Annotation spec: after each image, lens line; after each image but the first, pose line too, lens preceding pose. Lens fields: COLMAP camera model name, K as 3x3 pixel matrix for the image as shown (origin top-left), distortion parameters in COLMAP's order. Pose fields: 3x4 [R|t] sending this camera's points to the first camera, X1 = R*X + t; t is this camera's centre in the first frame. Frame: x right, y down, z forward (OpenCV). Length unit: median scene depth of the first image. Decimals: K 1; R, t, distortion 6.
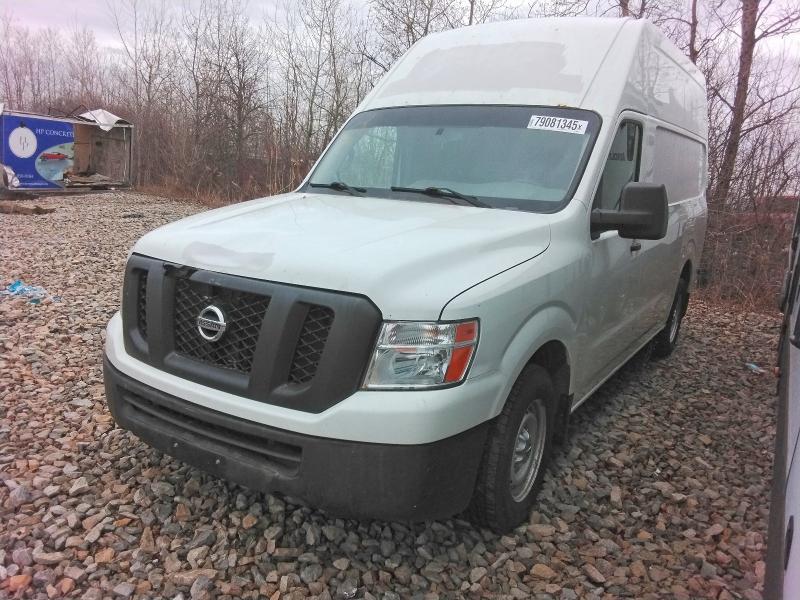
lens RADIAL K [[588.4, 0, 394.2], [0, 588.4, 300.3], [0, 0, 1]] dist [0.037753, -0.009483]
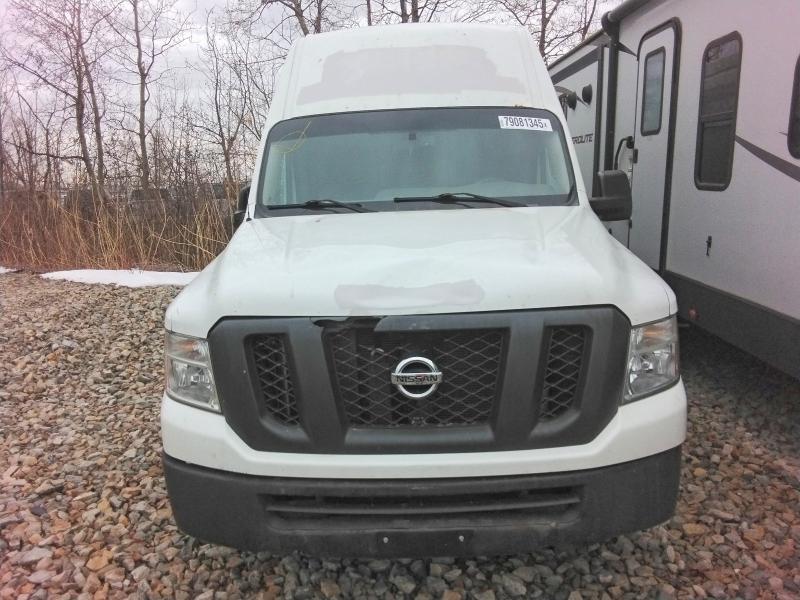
lens RADIAL K [[588.4, 0, 398.3], [0, 588.4, 301.2], [0, 0, 1]] dist [0.037753, -0.009483]
pose [[0.865742, -0.183129, 0.465784, -0.576091], [0.188725, 0.981403, 0.035072, -0.081490], [-0.463545, 0.057541, 0.884203, 0.237218]]
